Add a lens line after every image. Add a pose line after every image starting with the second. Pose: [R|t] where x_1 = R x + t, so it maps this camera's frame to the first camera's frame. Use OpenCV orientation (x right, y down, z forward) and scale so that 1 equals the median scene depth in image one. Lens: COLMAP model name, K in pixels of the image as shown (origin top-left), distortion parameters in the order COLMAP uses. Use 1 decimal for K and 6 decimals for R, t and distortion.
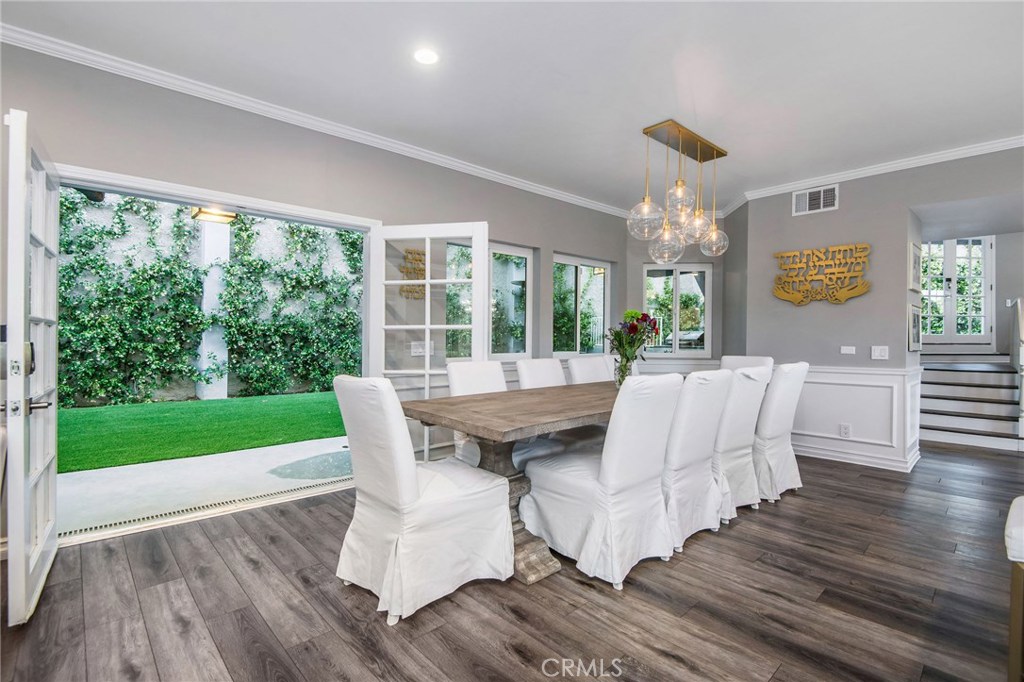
lens RADIAL K [[470.0, 0, 515.1], [0, 470.0, 330.7], [0, 0, 1]] dist [0.014117, -0.019150]
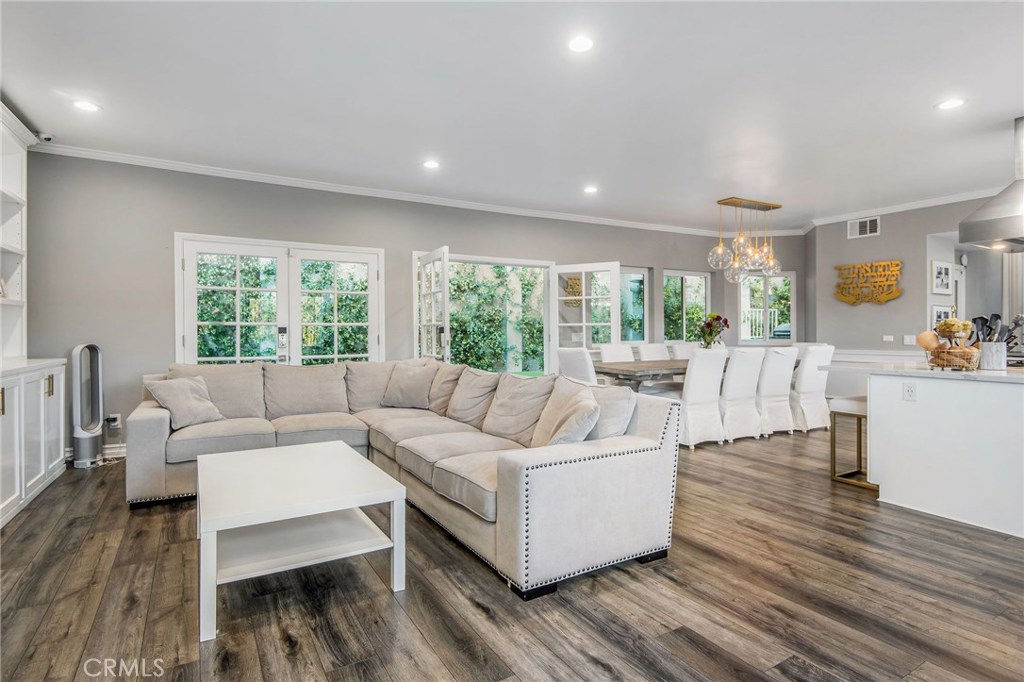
lens RADIAL K [[543.1, 0, 509.4], [0, 543.1, 299.2], [0, 0, 1]] dist [0.032693, -0.026923]
pose [[0.976130, -0.017237, -0.216500, -0.018057], [0.008425, 0.999101, -0.041559, -0.014402], [0.217022, 0.038743, 0.975398, -0.731652]]
